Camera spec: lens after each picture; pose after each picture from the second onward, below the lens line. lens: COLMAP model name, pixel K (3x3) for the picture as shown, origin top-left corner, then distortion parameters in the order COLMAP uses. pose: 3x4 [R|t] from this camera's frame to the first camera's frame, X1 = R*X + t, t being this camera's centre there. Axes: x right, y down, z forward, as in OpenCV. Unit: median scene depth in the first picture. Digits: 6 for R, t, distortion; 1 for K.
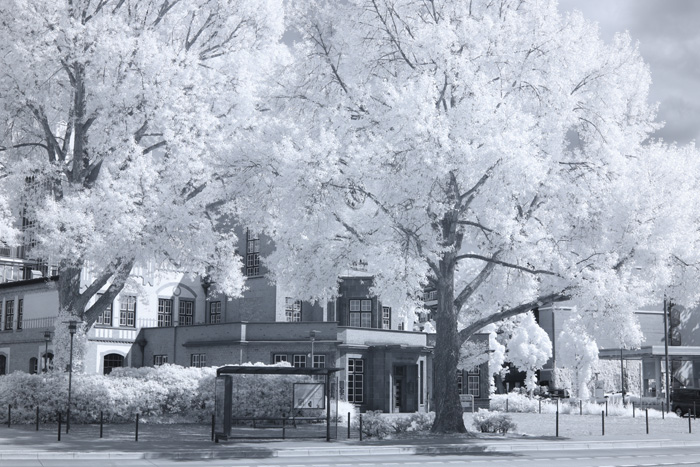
lens RADIAL K [[1093.4, 0, 350.0], [0, 1093.4, 233.5], [0, 0, 1]] dist [-0.020720, -0.134187]
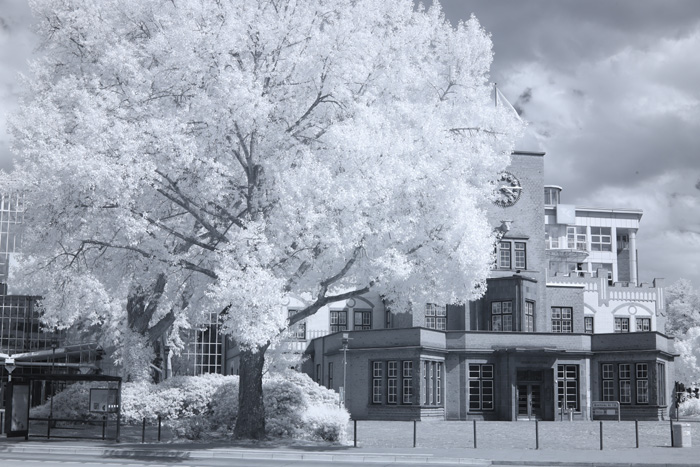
lens RADIAL K [[1093.4, 0, 350.0], [0, 1093.4, 233.5], [0, 0, 1]] dist [-0.020720, -0.134187]
pose [[0.805399, -0.089809, -0.585890, 0.562051], [0.084802, 0.995745, -0.036060, 0.029589], [0.586636, -0.020642, 0.809588, 0.185056]]
